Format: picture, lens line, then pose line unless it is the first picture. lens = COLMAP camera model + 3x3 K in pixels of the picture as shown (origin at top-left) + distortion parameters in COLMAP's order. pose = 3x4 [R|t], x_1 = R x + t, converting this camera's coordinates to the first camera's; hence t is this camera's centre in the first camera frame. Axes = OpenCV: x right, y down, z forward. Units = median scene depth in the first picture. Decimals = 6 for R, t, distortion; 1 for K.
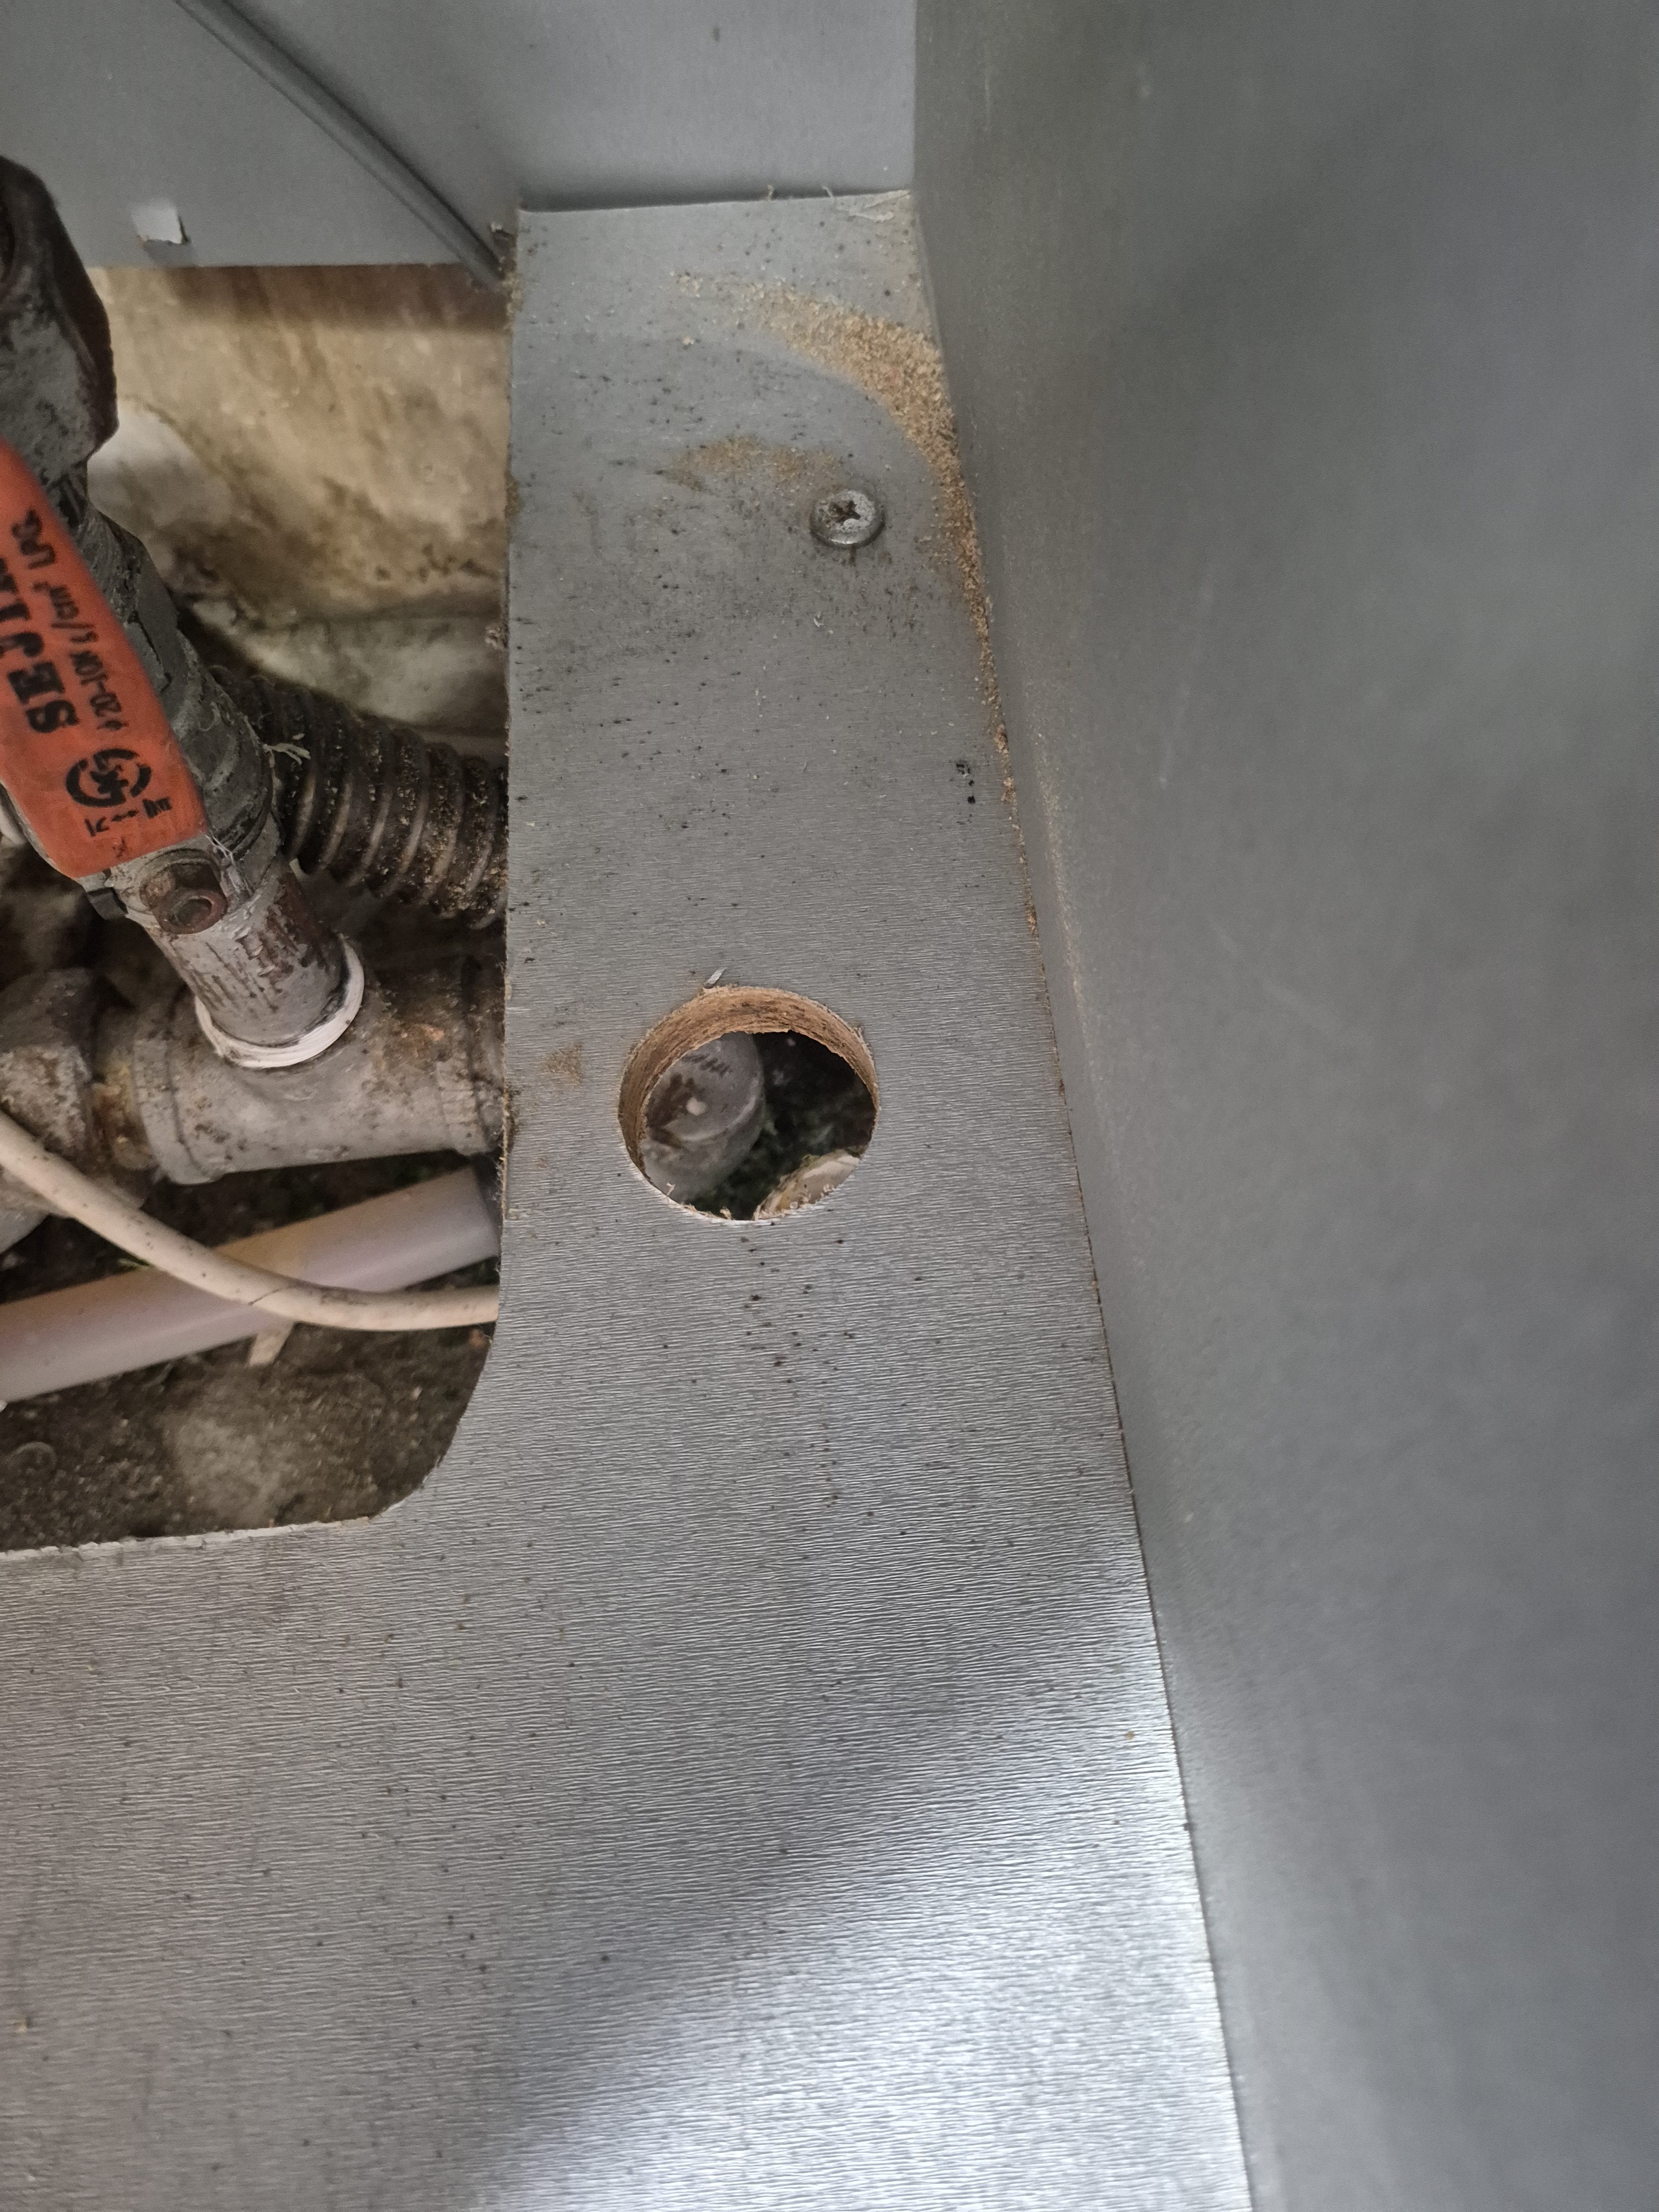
lens RADIAL K [[1496.9, 0, 834.7], [0, 1496.9, 1107.3], [0, 0, 1]] dist [0.030982, -0.031321]
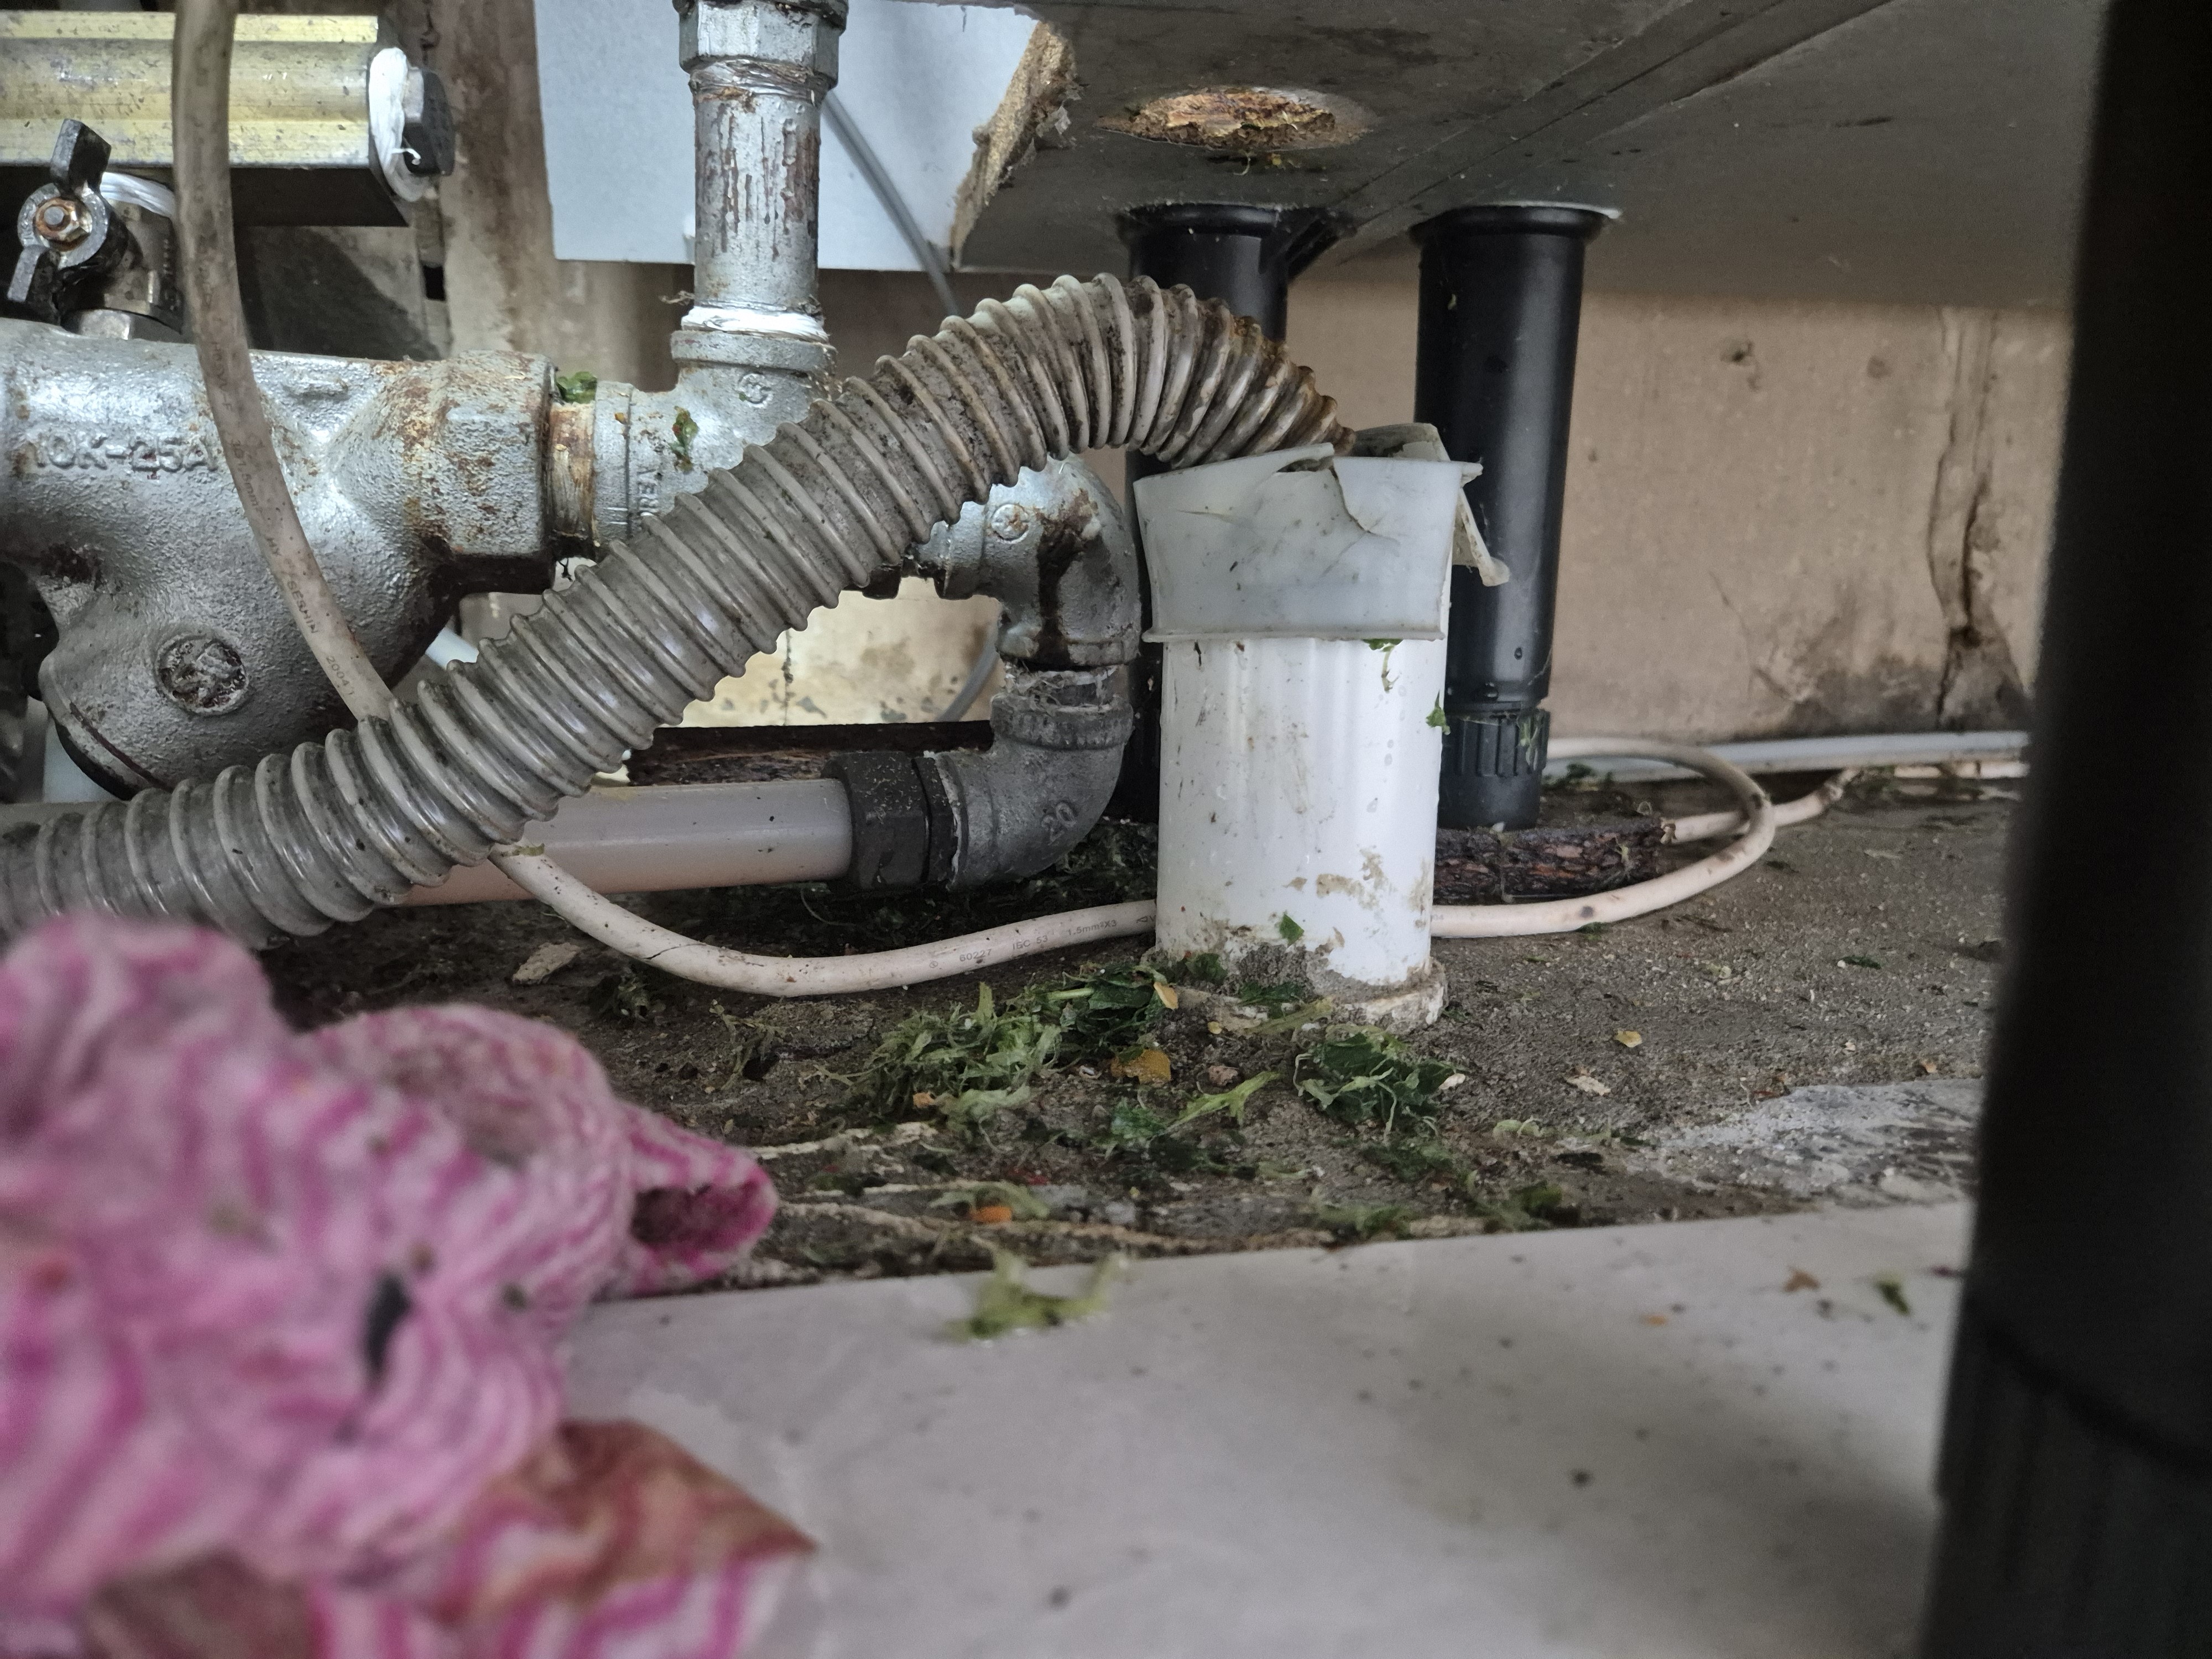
lens RADIAL K [[1496.9, 0, 1096.5], [0, 1496.9, 817.7], [0, 0, 1]] dist [0.030982, -0.031321]
pose [[0.995117, 0.009552, 0.098241, -0.132070], [0.072108, 0.609304, -0.789651, 0.646840], [-0.067401, 0.792879, 0.605640, 0.349814]]
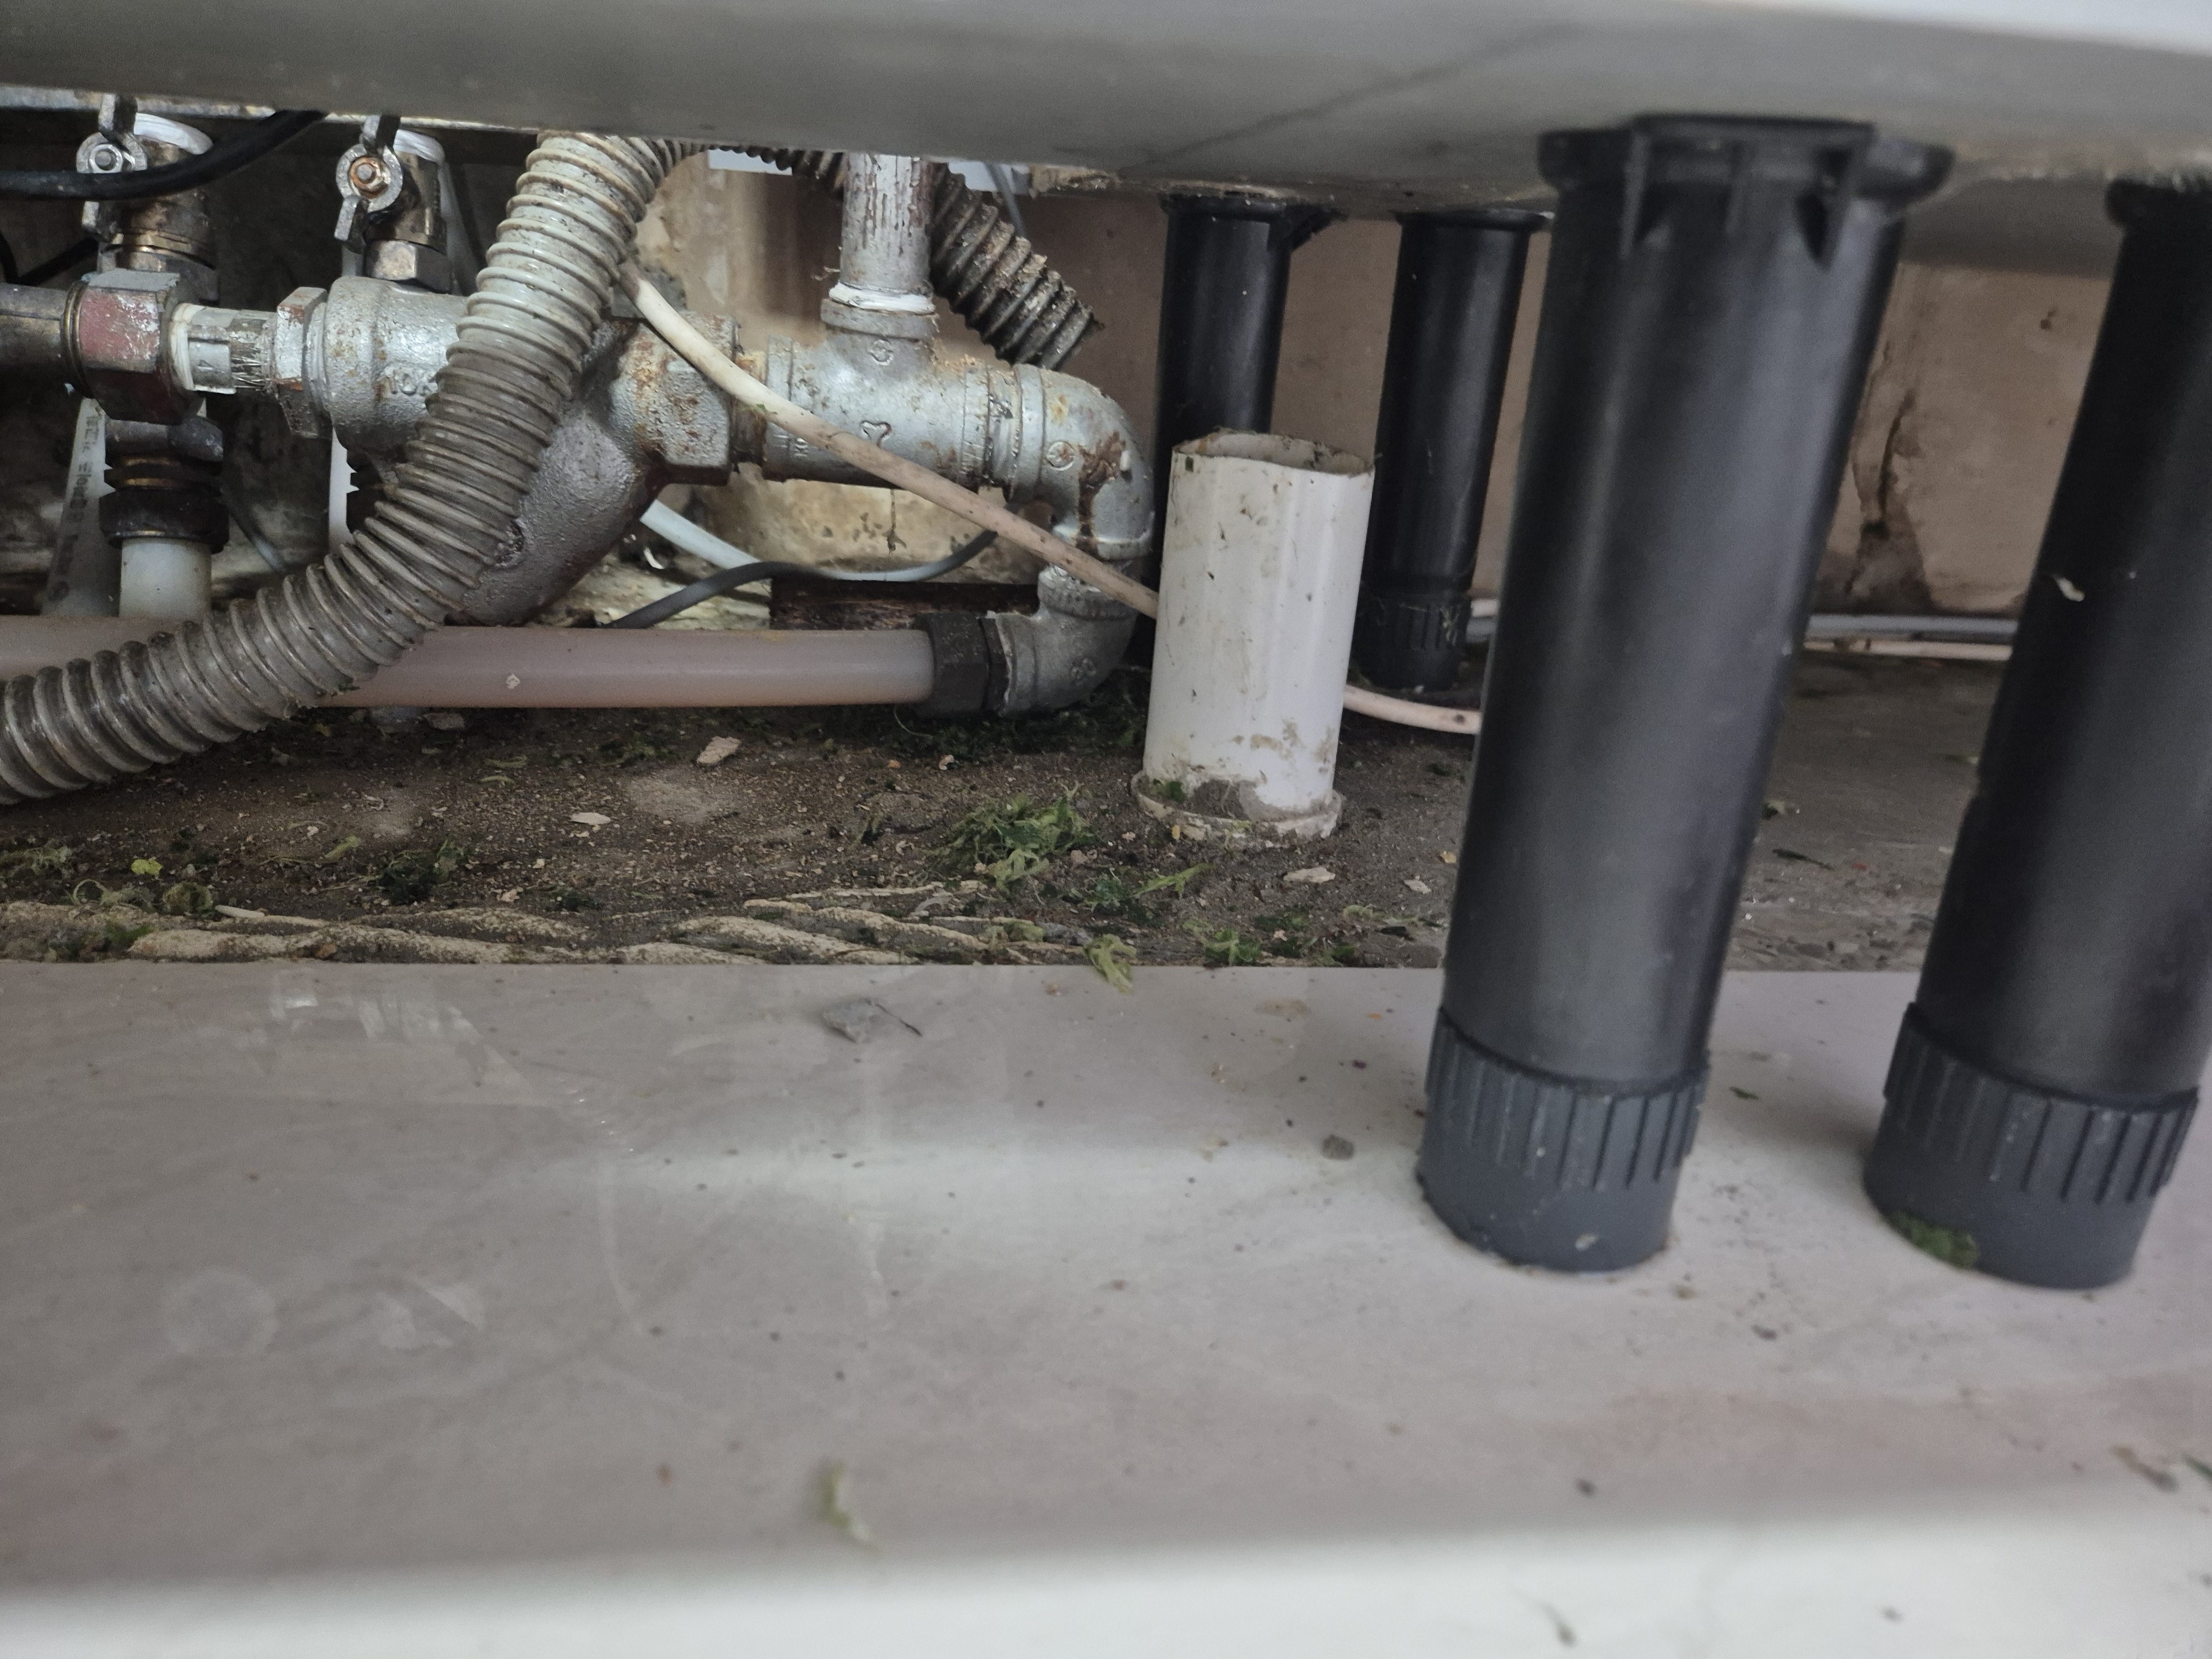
lens RADIAL K [[1496.9, 0, 1109.6], [0, 1496.9, 828.8], [0, 0, 1]] dist [0.030982, -0.031321]
pose [[0.994346, 0.063110, 0.085395, -0.140357], [0.011897, 0.732934, -0.680196, 0.836813], [-0.105517, 0.677366, 0.728039, 0.125558]]
